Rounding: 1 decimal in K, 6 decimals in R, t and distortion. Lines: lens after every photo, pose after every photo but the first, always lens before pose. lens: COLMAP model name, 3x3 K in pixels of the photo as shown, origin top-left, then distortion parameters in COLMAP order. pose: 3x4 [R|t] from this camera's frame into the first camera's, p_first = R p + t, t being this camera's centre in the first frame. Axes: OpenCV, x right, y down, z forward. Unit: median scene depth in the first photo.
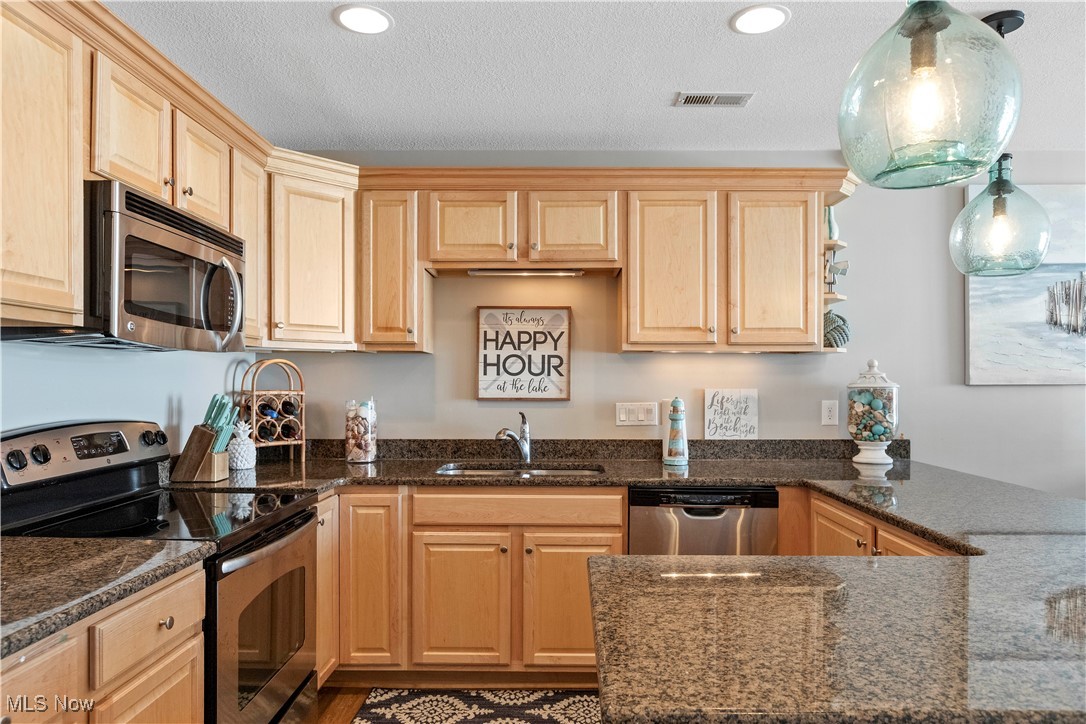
lens RADIAL K [[687.5, 0, 541.4], [0, 687.5, 376.4], [0, 0, 1]] dist [0.009522, -0.007650]
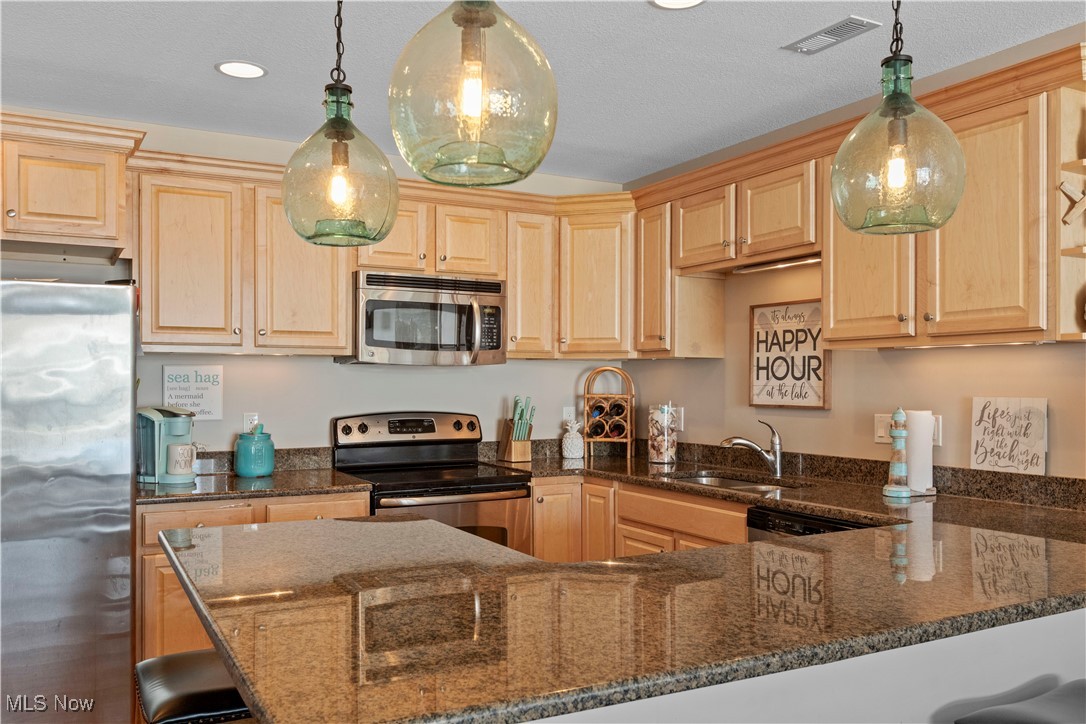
lens RADIAL K [[884.8, 0, 542.9], [0, 884.8, 372.6], [0, 0, 1]] dist [0.008340, 0.001231]
pose [[0.489367, -0.012506, -0.871988, 0.817511], [0.006671, 0.999922, -0.010597, -0.000659], [0.872052, -0.000631, 0.489412, 0.168005]]
